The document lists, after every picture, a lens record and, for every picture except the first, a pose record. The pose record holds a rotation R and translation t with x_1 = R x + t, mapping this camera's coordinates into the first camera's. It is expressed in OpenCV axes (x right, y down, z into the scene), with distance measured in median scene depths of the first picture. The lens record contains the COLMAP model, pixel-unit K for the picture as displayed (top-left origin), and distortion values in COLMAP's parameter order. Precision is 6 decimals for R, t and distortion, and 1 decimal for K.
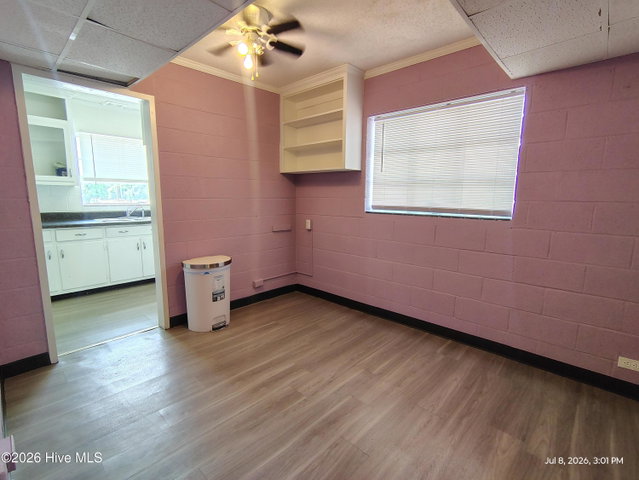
lens RADIAL K [[300.2, 0, 318.1], [0, 300.2, 240.7], [0, 0, 1]] dist [-0.006167, 0.005978]
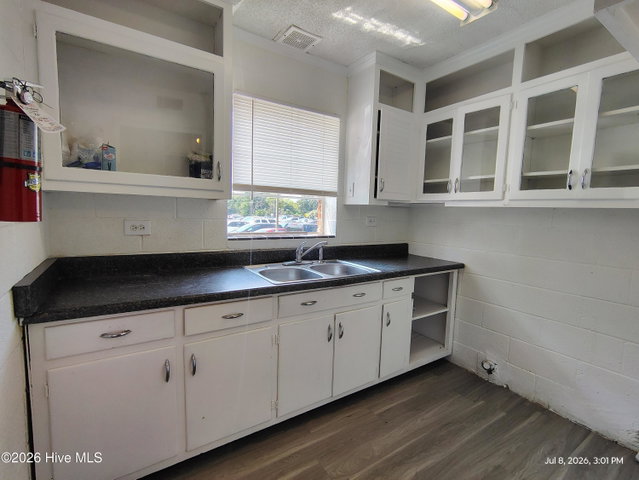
lens RADIAL K [[300.2, 0, 318.1], [0, 300.2, 240.7], [0, 0, 1]] dist [-0.006167, 0.005978]
pose [[0.976062, 0.039987, -0.213786, -0.300986], [-0.053003, 0.997051, -0.055502, -0.054508], [0.210936, 0.065505, 0.975303, 0.310822]]
